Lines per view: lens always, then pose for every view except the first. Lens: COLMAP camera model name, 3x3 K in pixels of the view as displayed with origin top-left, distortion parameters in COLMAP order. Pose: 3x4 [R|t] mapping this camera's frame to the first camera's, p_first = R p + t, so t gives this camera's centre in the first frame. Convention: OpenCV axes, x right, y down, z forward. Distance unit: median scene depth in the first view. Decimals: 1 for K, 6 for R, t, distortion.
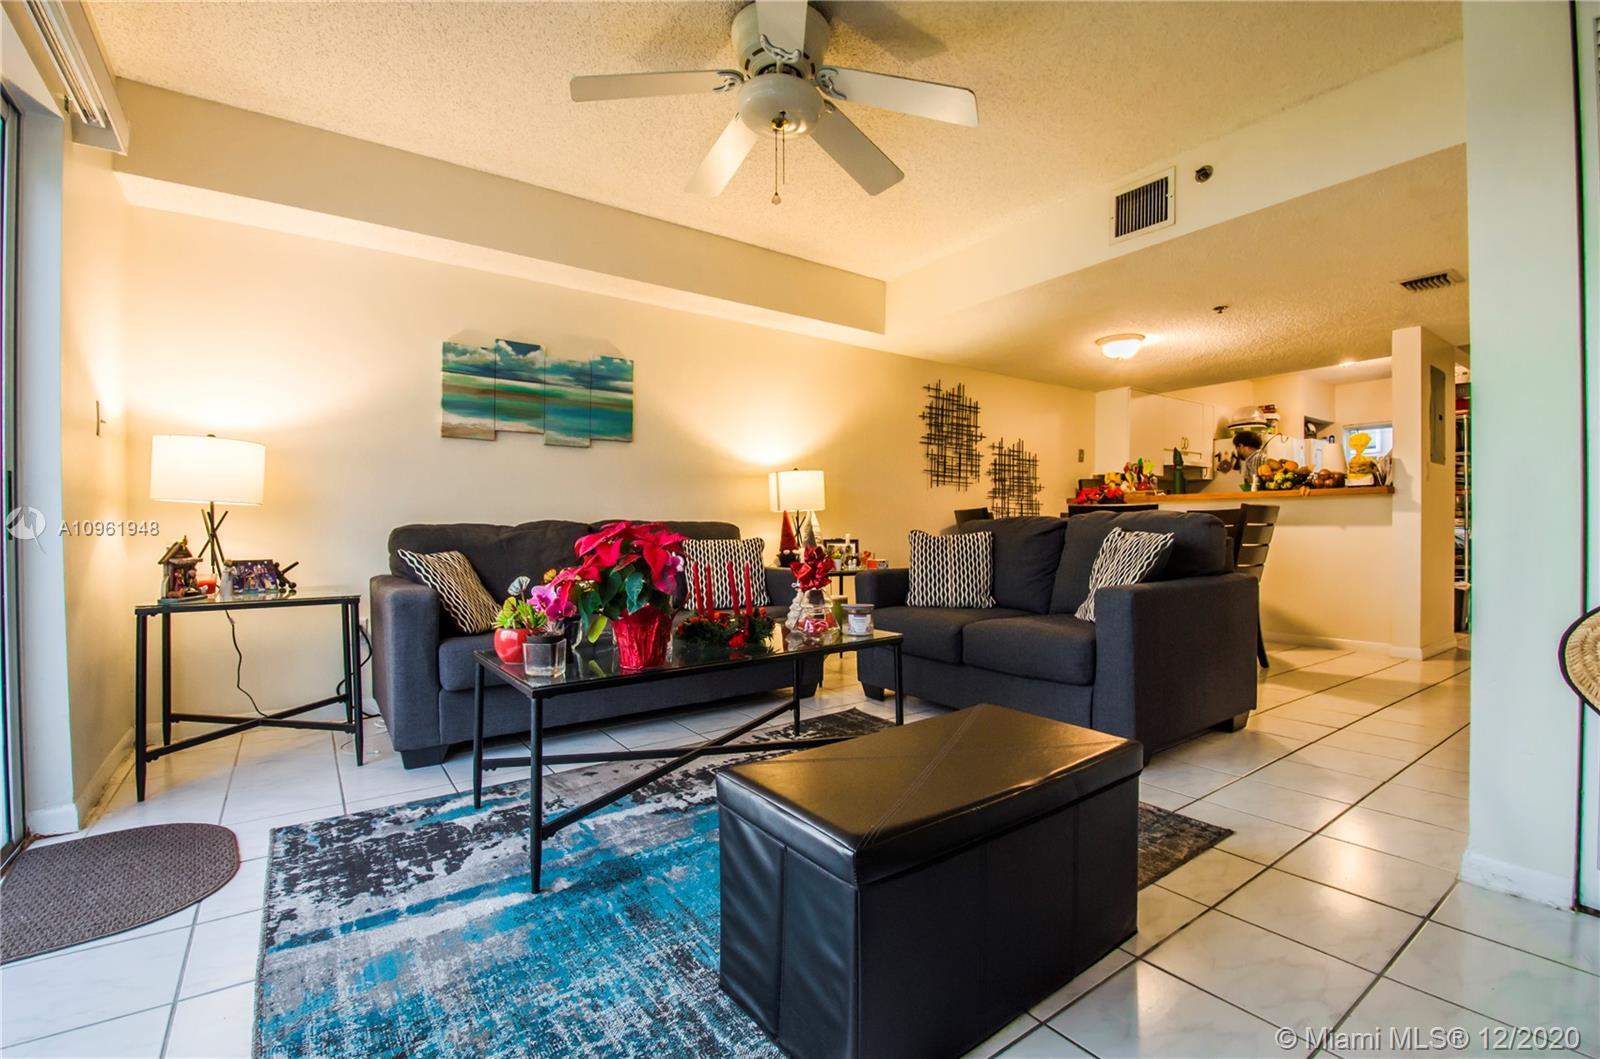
lens RADIAL K [[700.0, 0, 809.6], [0, 700.0, 533.4], [0, 0, 1]] dist [-0.008830, -0.001623]
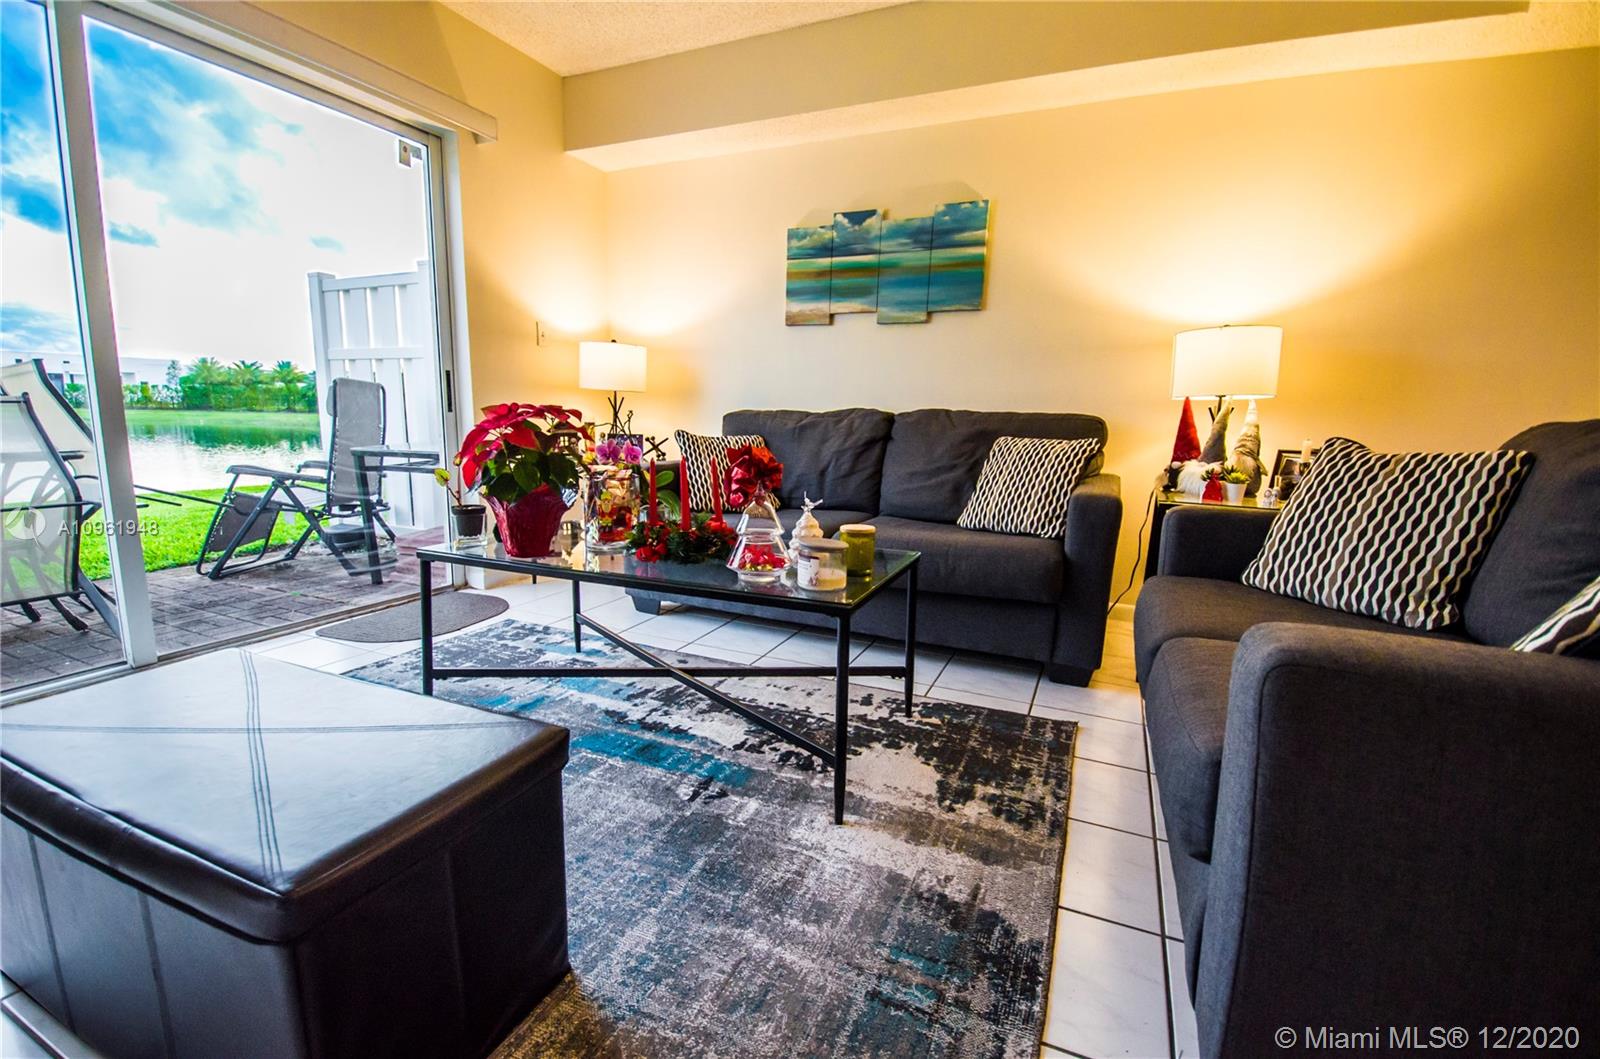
lens RADIAL K [[700.0, 0, 793.3], [0, 700.0, 542.2], [0, 0, 1]] dist [-0.008830, -0.001623]
pose [[0.482293, 0.168692, -0.859614, 0.405805], [-0.035718, 0.984254, 0.173111, -0.001098], [0.875281, -0.052787, 0.480725, 0.460487]]
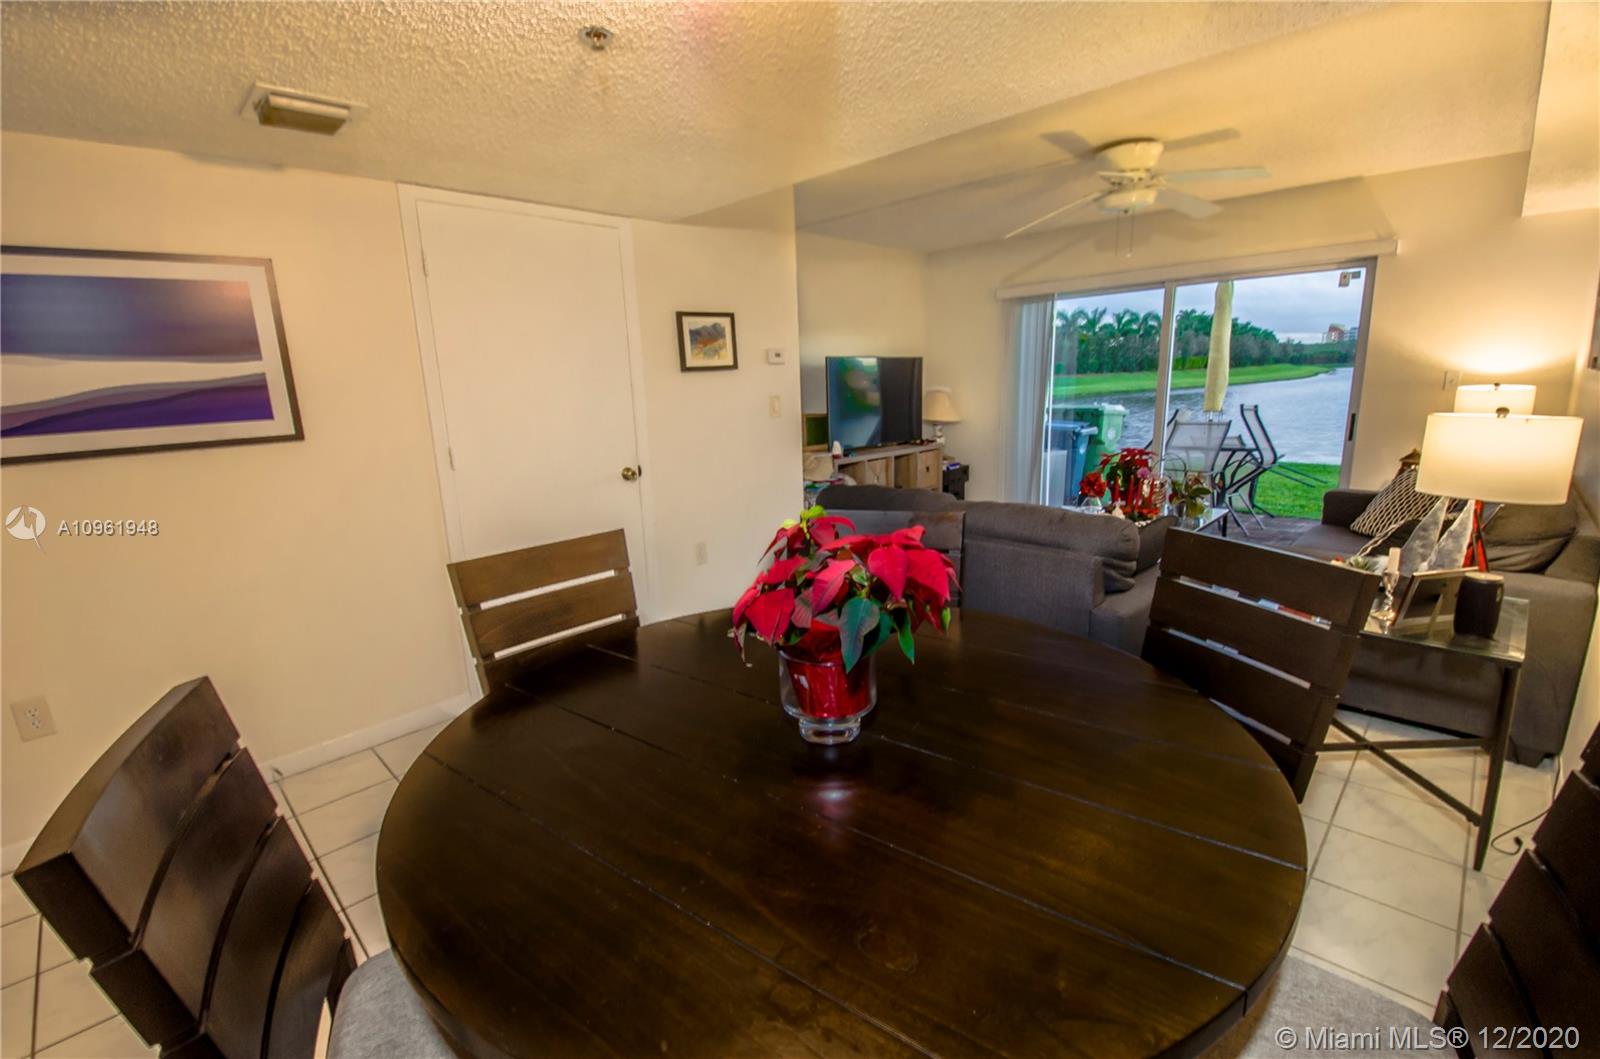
lens RADIAL K [[700.0, 0, 793.9], [0, 700.0, 537.3], [0, 0, 1]] dist [-0.008830, -0.001623]
pose [[-0.988141, 0.072943, -0.135114, 0.644726], [0.041138, 0.973553, 0.224729, -0.154512], [0.147933, 0.216506, -0.965008, 1.683072]]
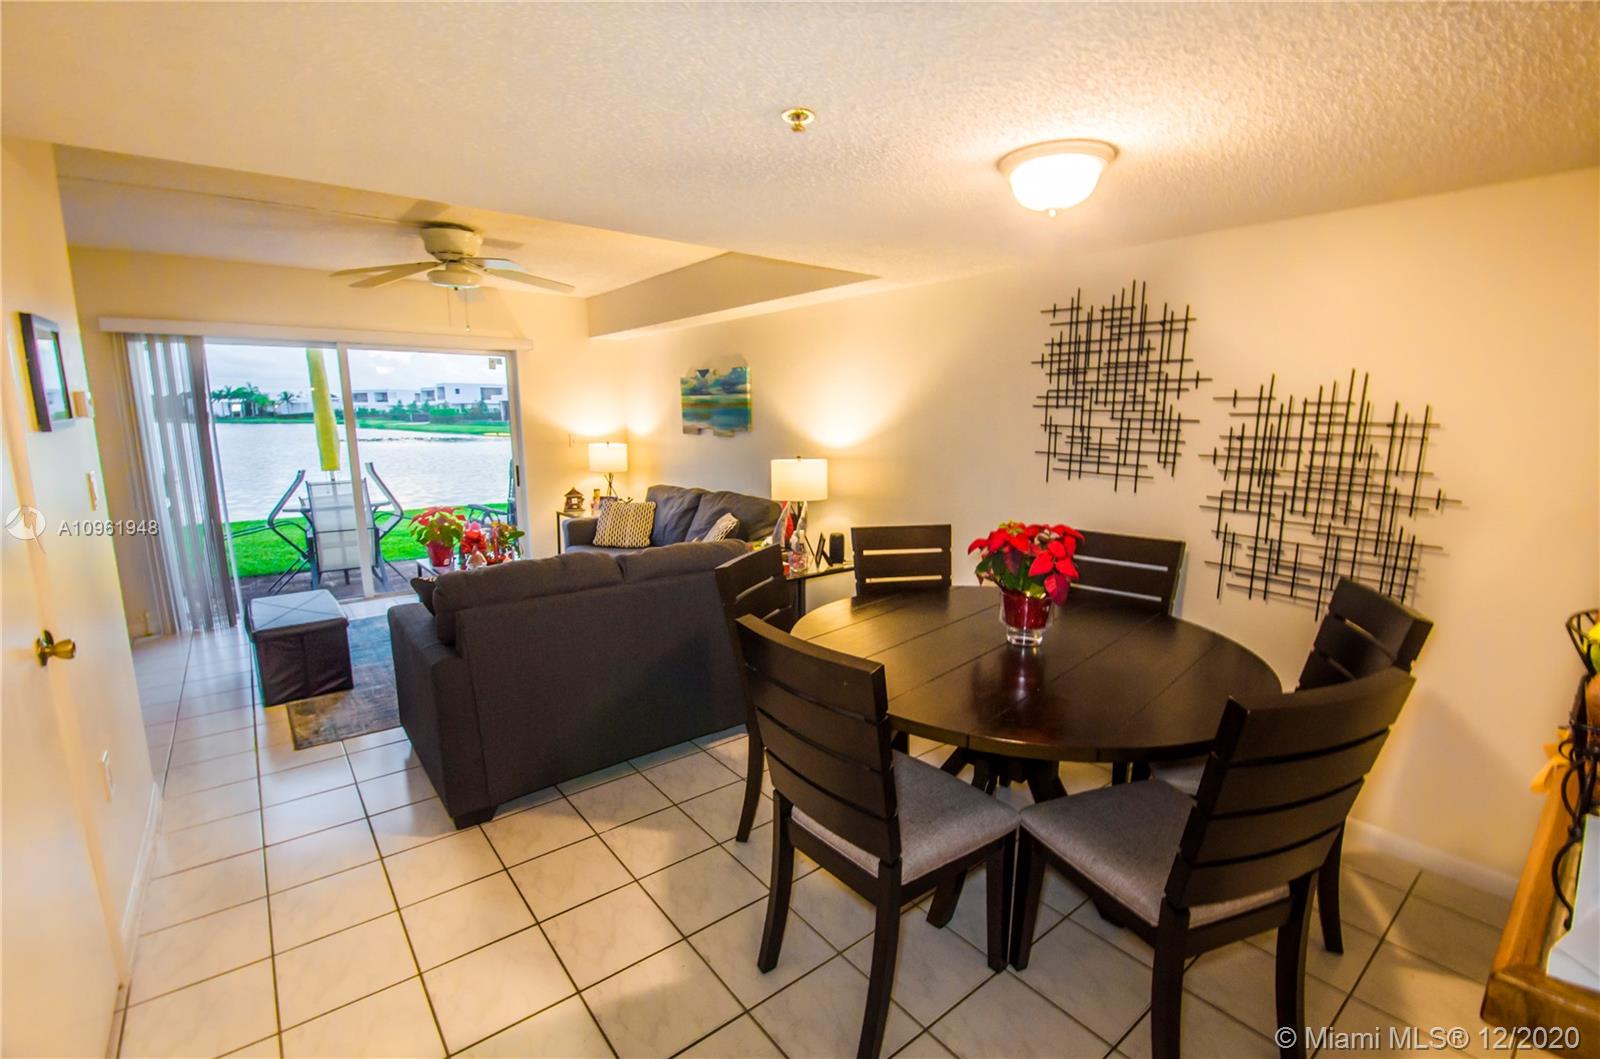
lens RADIAL K [[700.0, 0, 805.3], [0, 700.0, 535.7], [0, 0, 1]] dist [-0.008830, -0.001623]
pose [[0.038795, 0.177112, -0.983426, 1.154933], [-0.007430, 0.984191, 0.176956, -0.187320], [0.999220, 0.000442, 0.039498, 1.157622]]
